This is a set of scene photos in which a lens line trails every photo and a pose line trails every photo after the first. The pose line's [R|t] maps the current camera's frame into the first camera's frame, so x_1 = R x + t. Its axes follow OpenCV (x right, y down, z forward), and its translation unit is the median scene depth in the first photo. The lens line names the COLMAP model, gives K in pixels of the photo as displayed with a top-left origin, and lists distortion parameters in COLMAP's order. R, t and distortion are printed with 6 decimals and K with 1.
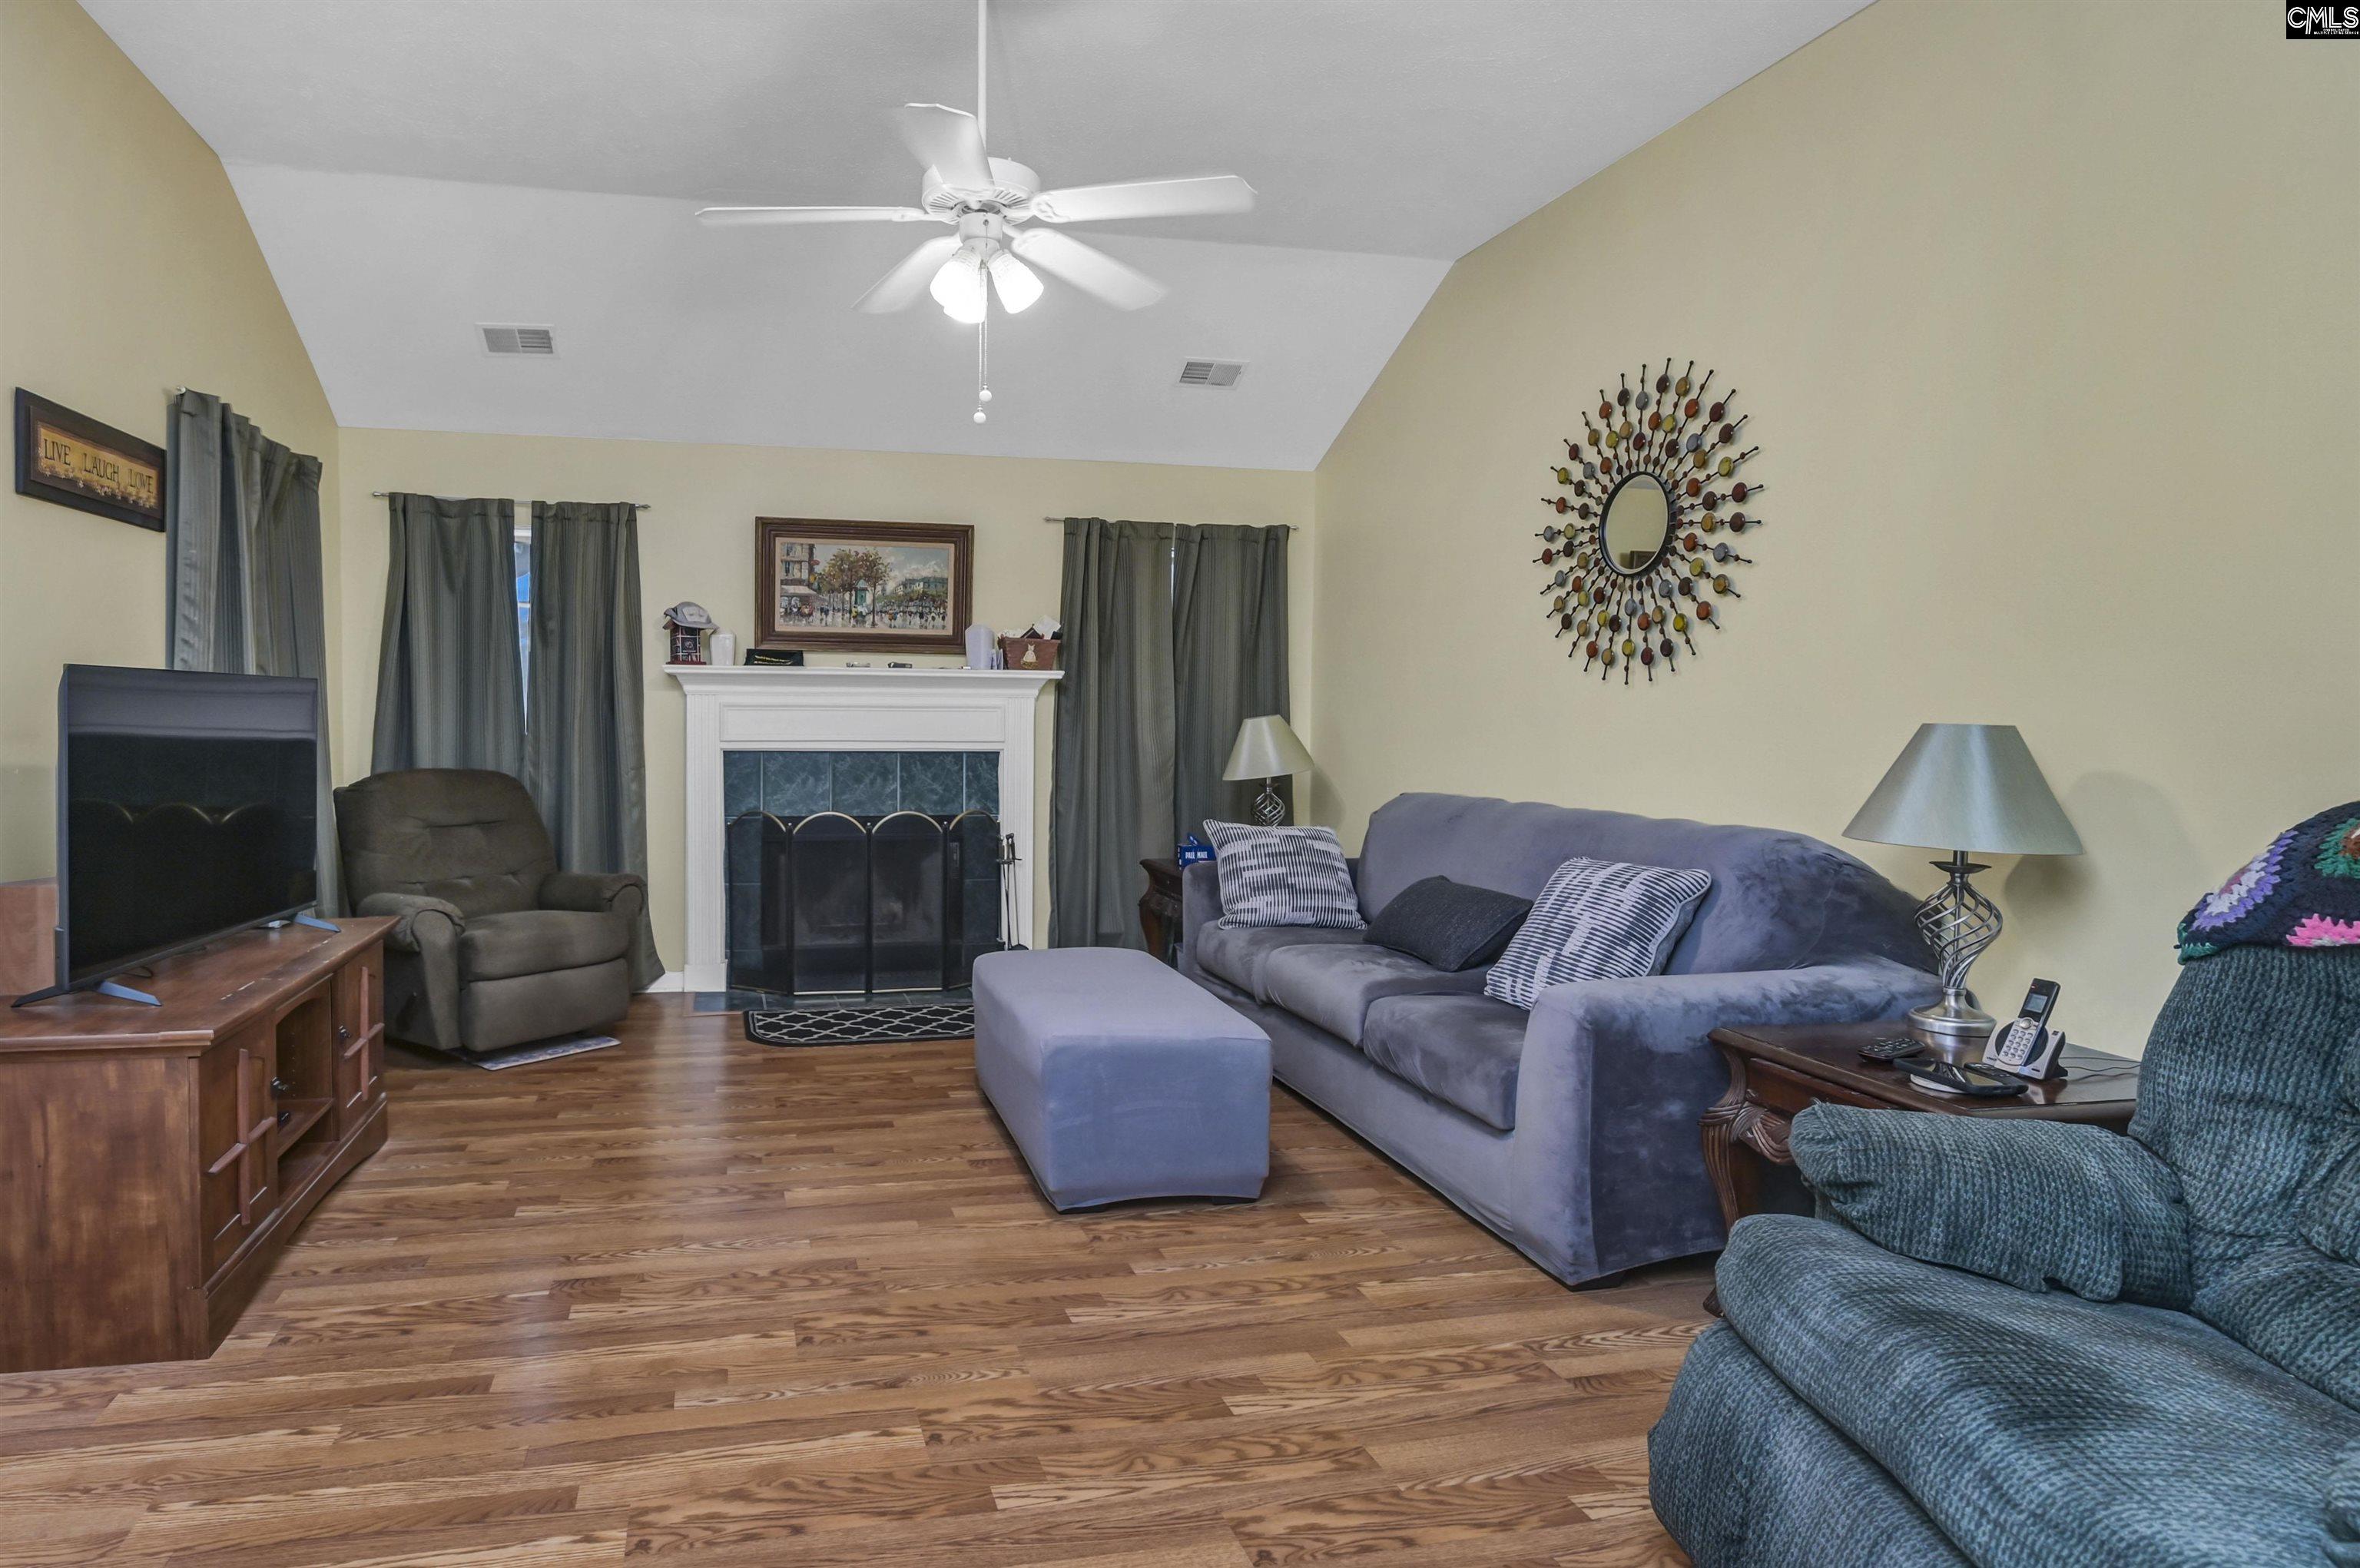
lens RADIAL K [[1288.1, 0, 1031.6], [0, 1288.1, 741.7], [0, 0, 1]] dist [-0.000923, -0.001827]
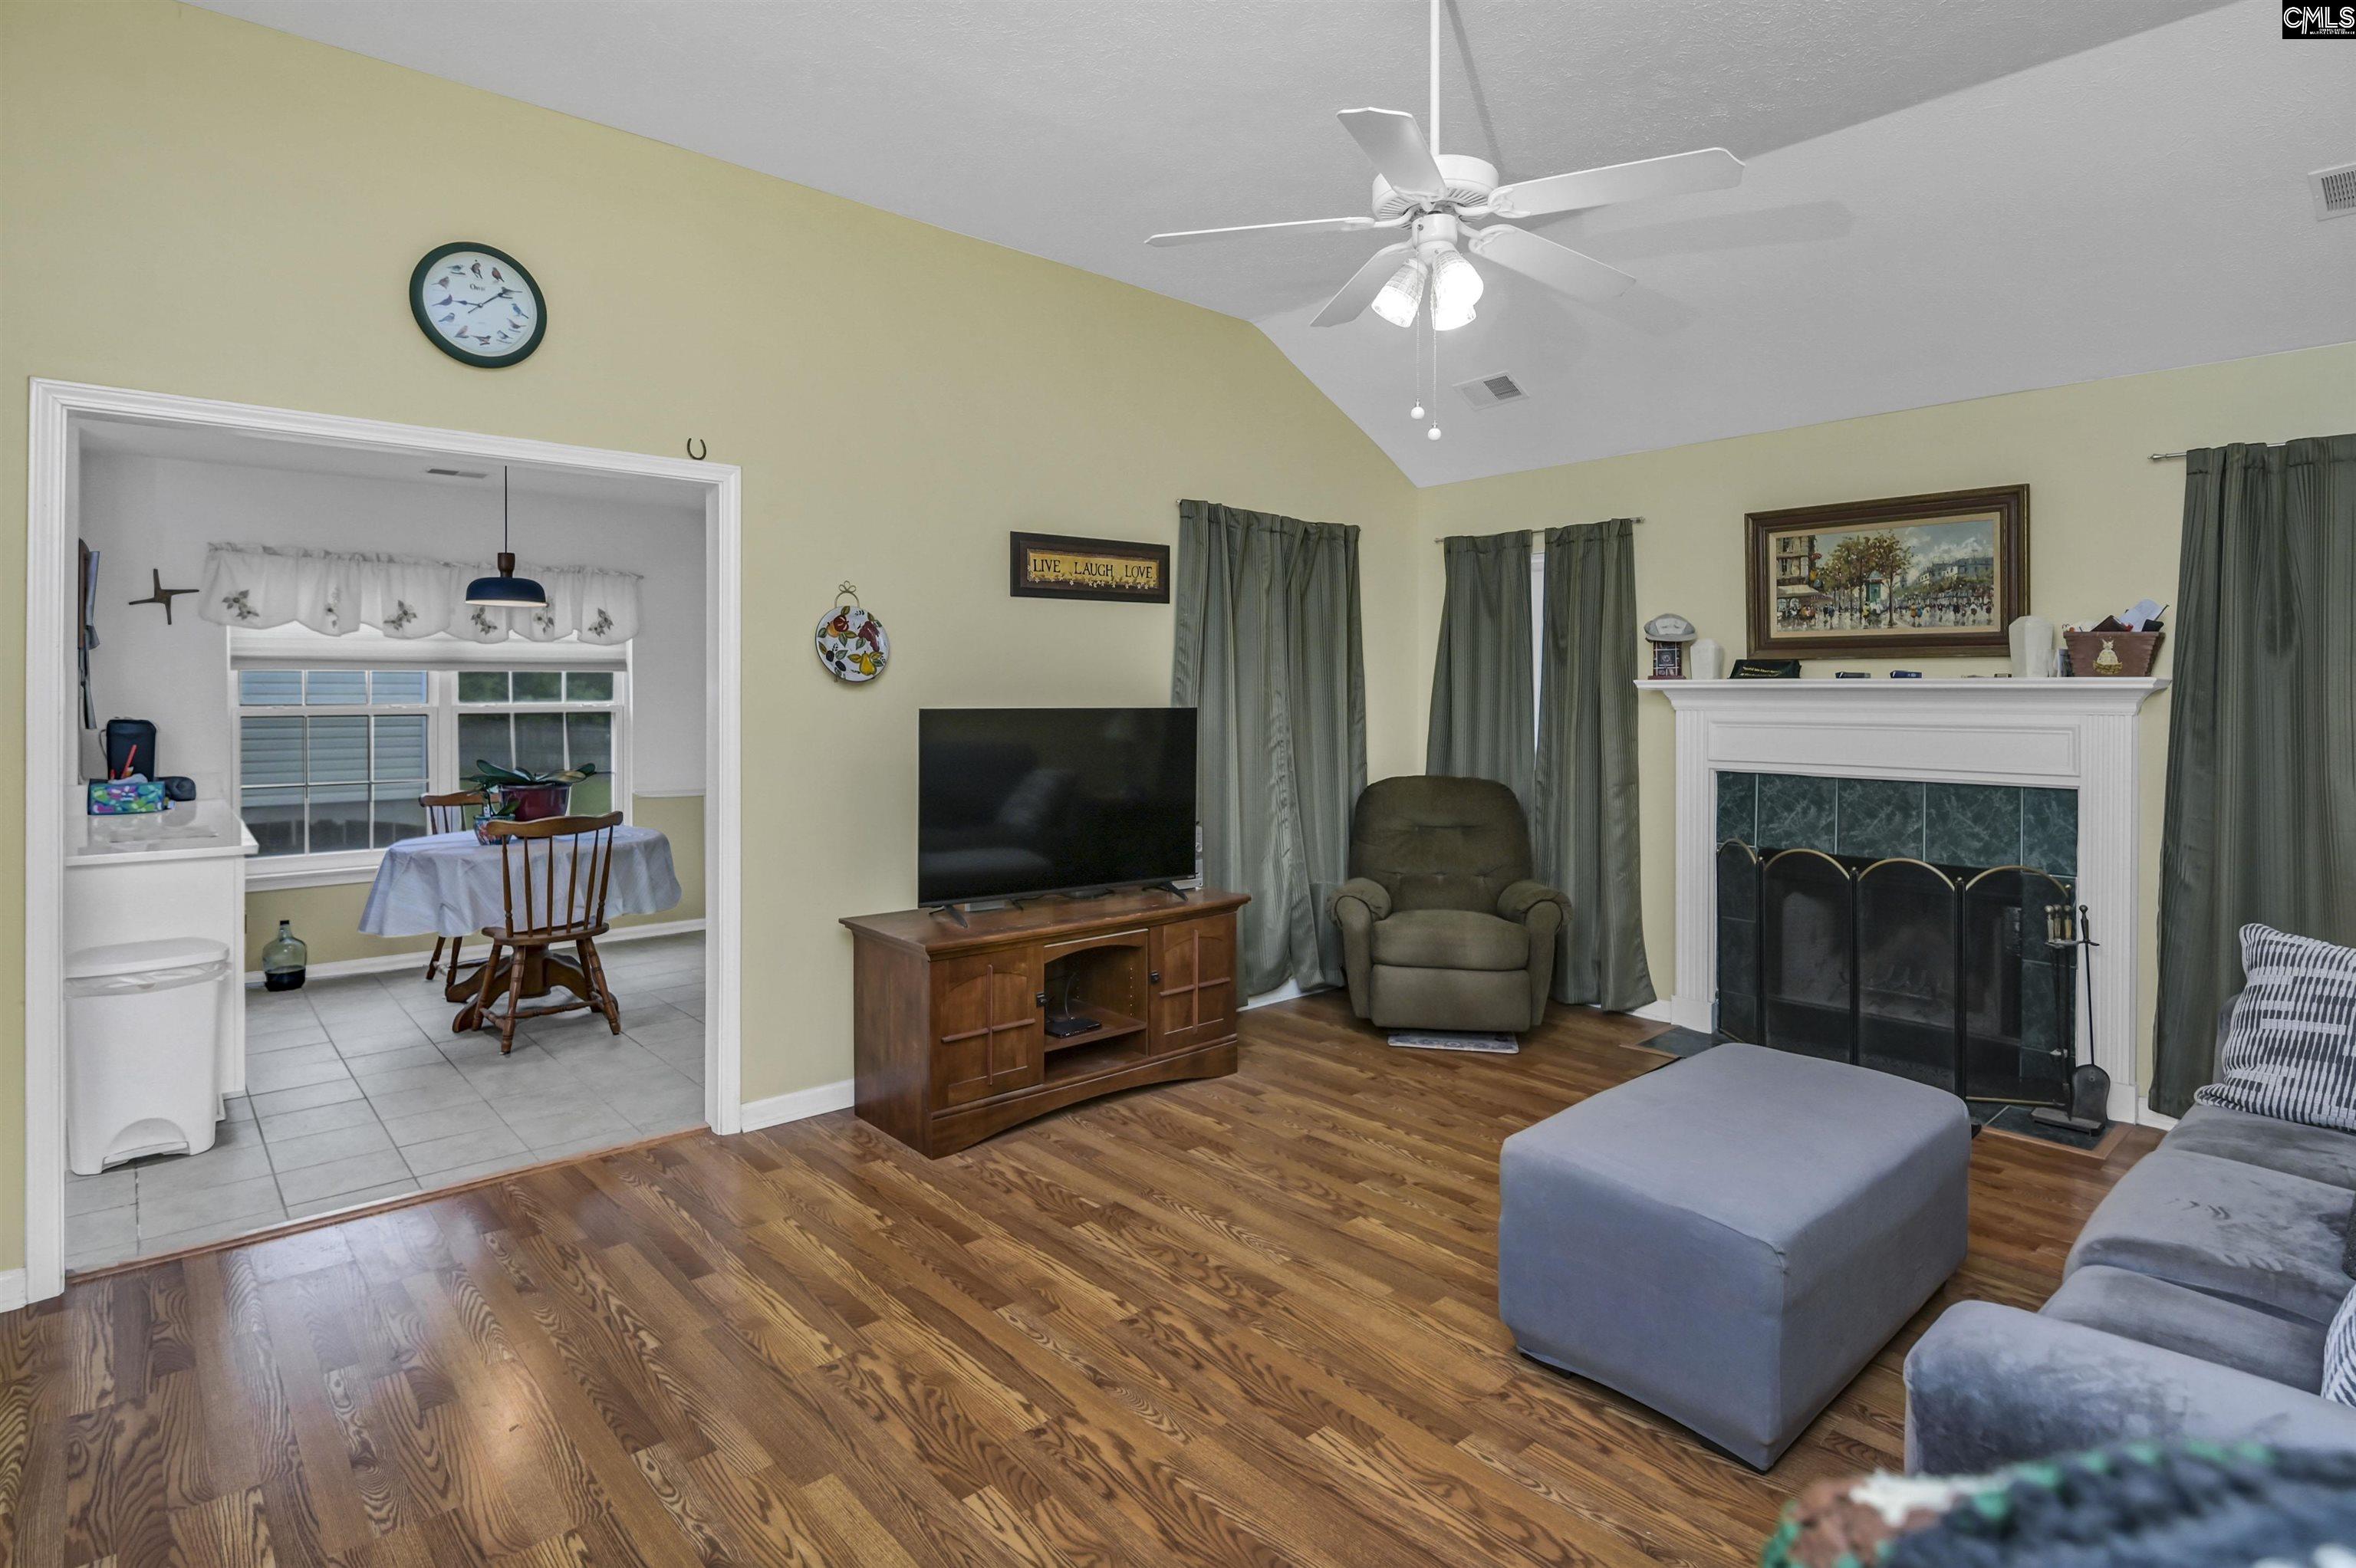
lens RADIAL K [[1256.4, 0, 1186.4], [0, 1256.4, 691.6], [0, 0, 1]] dist [-0.004627, -0.001952]
pose [[0.478988, -0.008148, -0.877784, 0.391435], [-0.017812, 0.999661, -0.019000, -0.027611], [0.877641, 0.024736, 0.478681, 0.251324]]
